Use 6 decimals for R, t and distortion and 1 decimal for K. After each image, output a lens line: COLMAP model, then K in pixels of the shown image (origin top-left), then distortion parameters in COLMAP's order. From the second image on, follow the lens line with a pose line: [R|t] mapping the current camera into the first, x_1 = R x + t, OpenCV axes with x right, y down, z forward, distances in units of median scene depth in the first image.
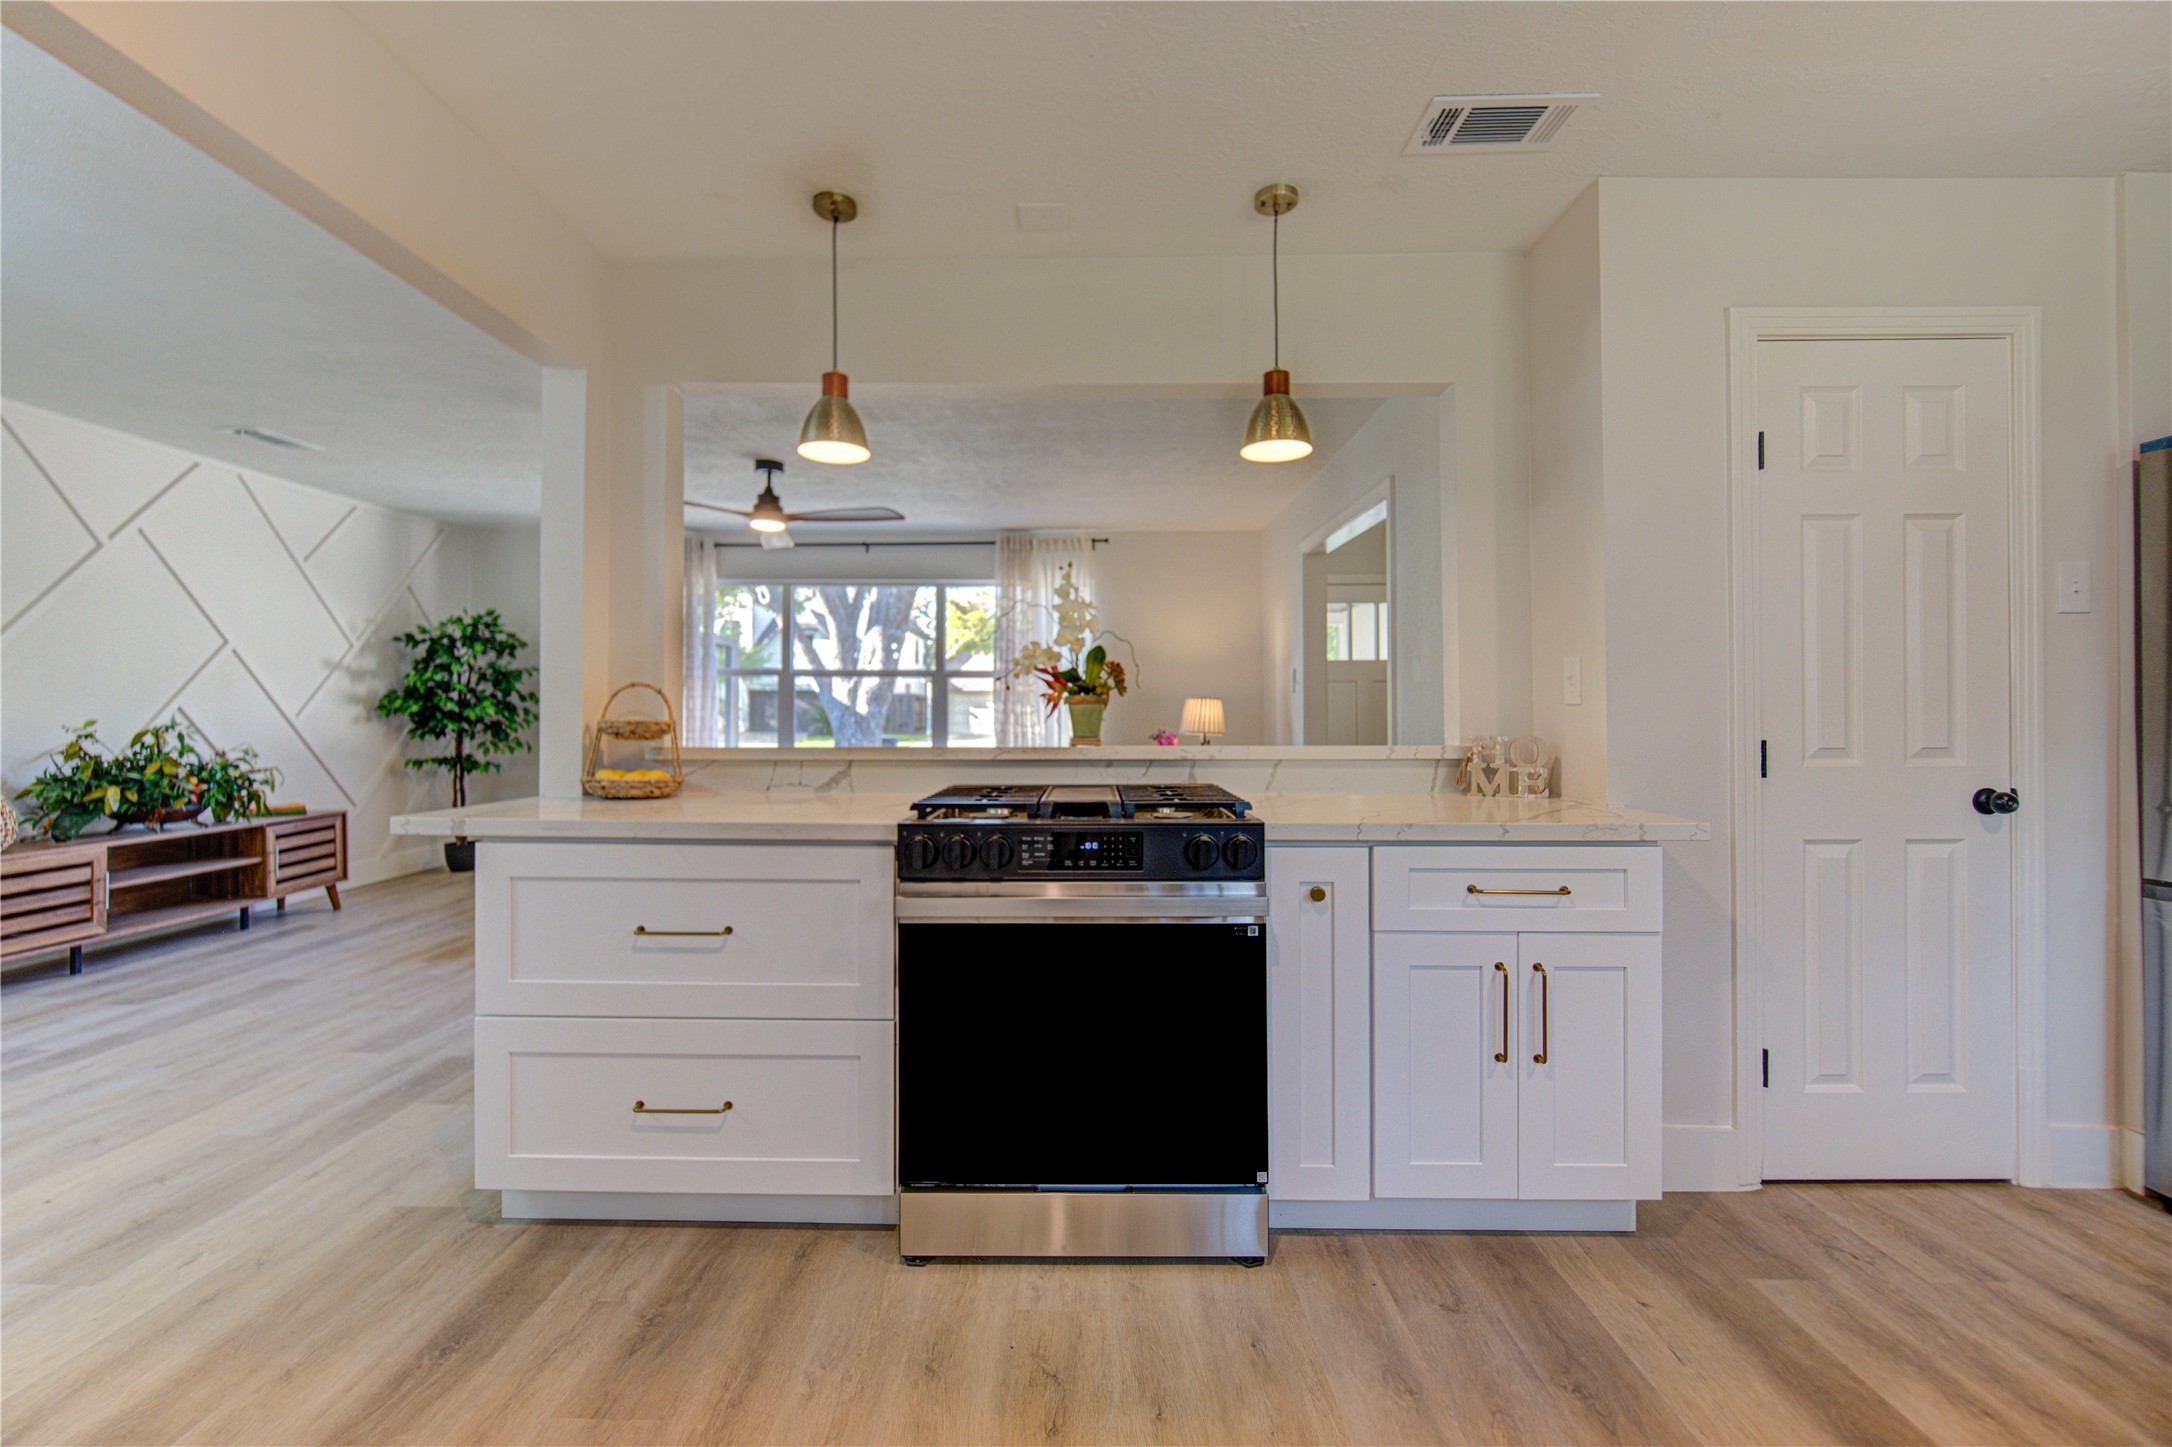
lens RADIAL K [[940.9, 0, 1079.4], [0, 940.9, 700.0], [0, 0, 1]] dist [0.001370, -0.000178]
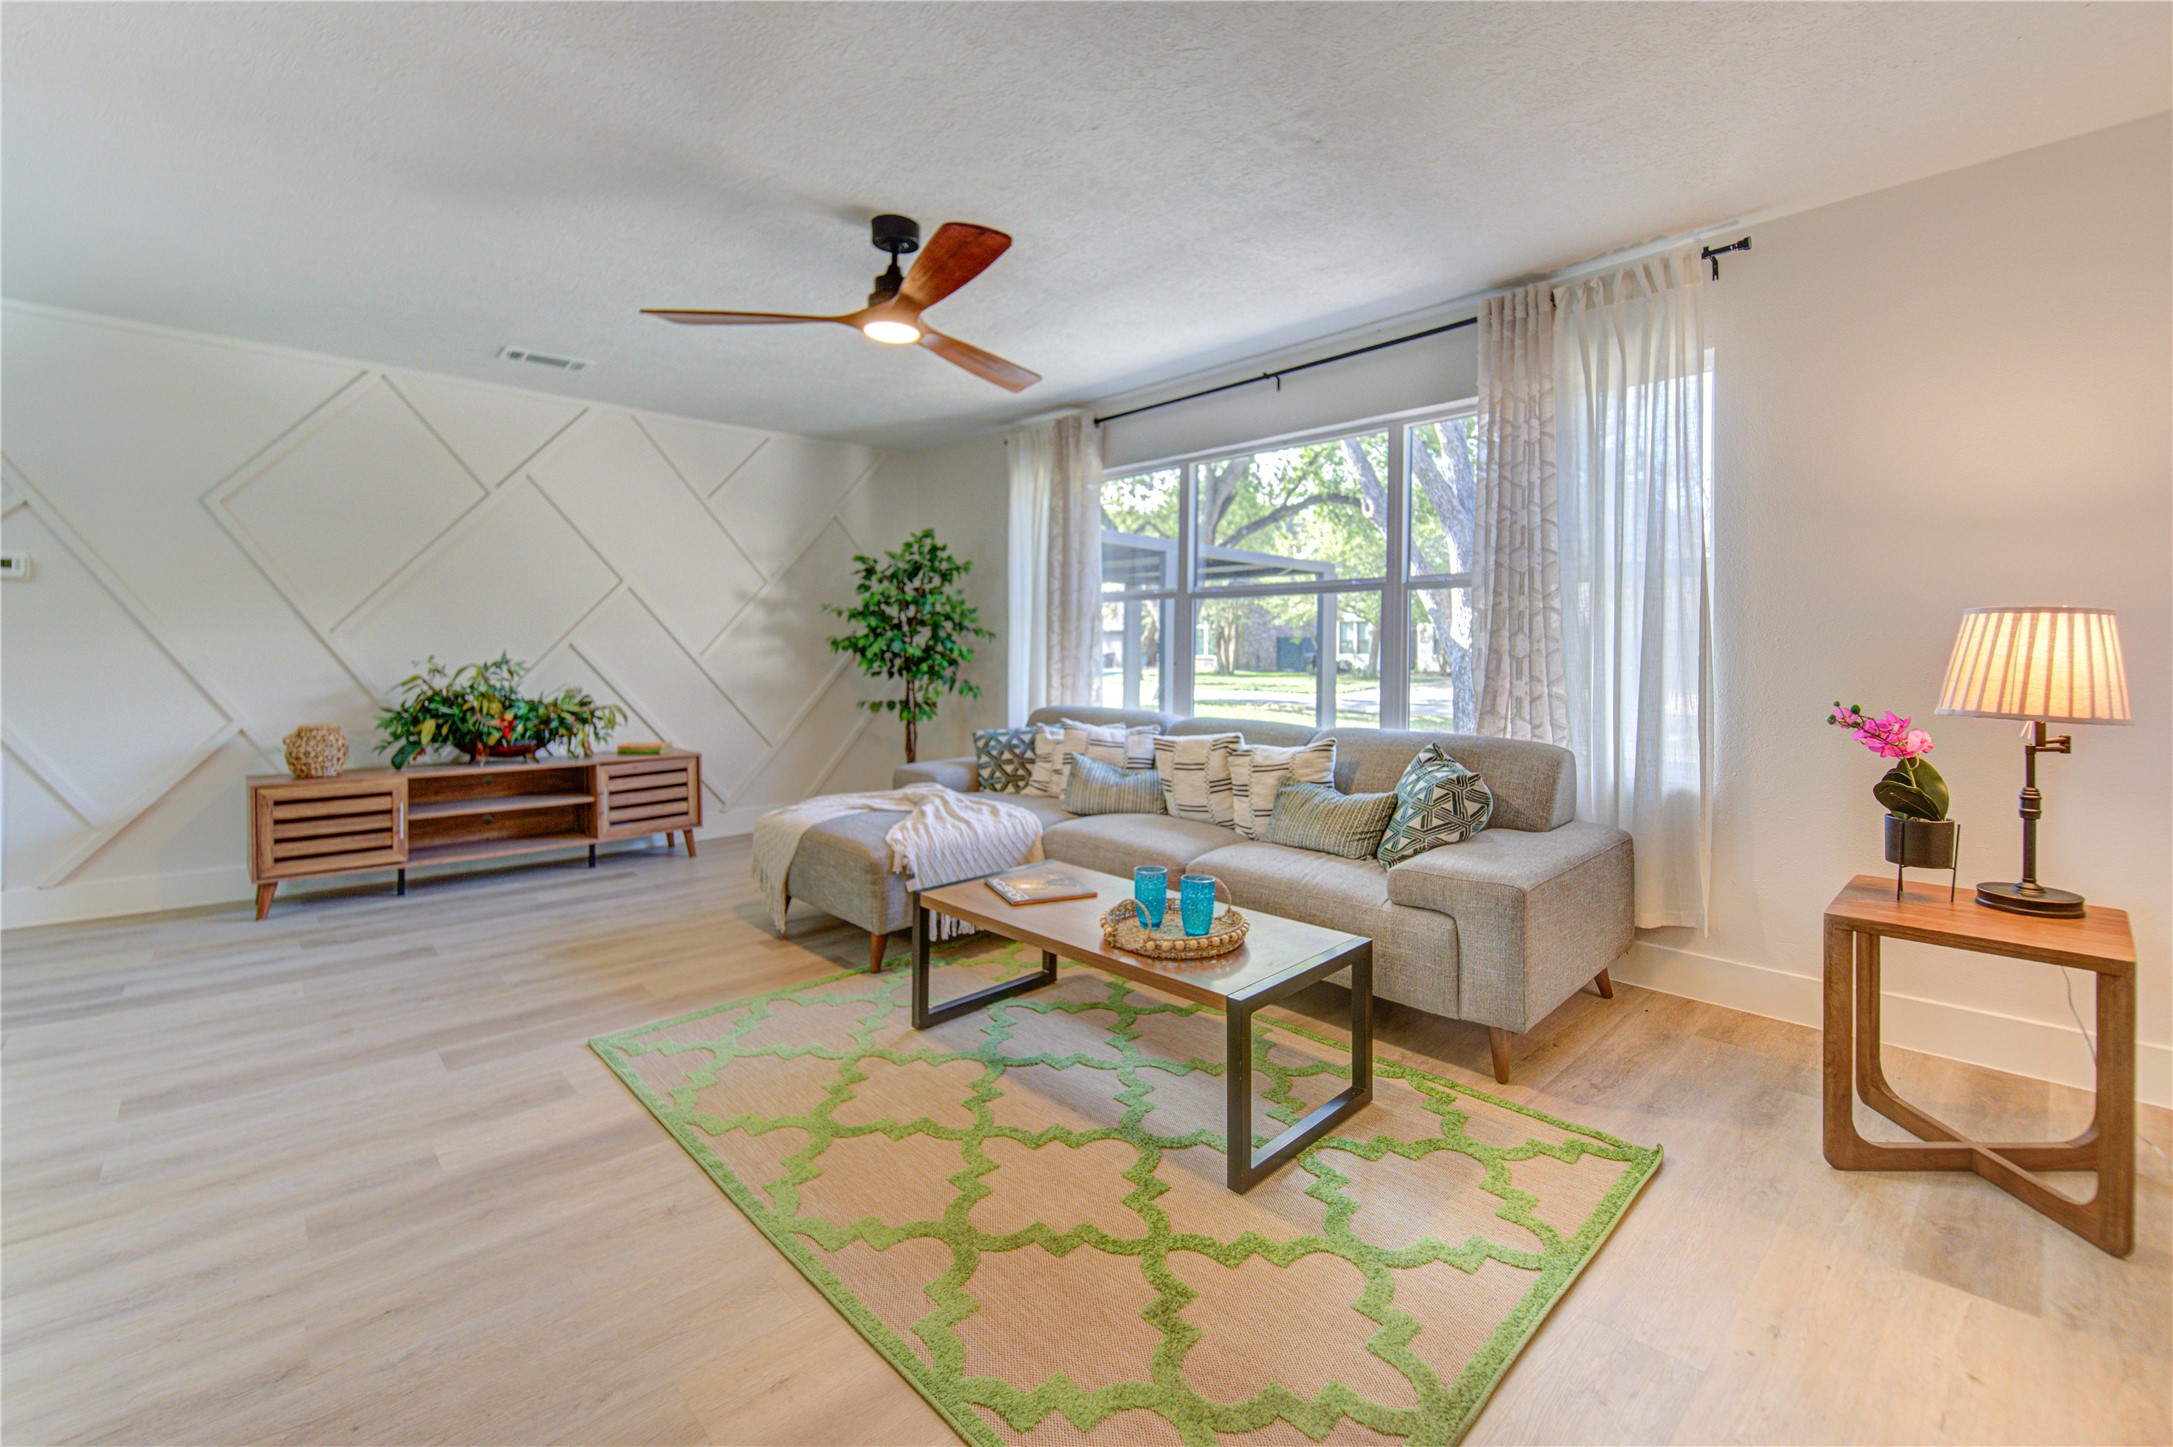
lens RADIAL K [[927.0, 0, 1085.7], [0, 927.0, 660.5], [0, 0, 1]] dist [-0.001367, -0.000163]
pose [[0.698688, 0.003433, -0.715418, 0.172691], [0.007119, 0.999906, 0.011750, 0.017041], [0.715391, -0.013302, 0.698597, 0.680461]]
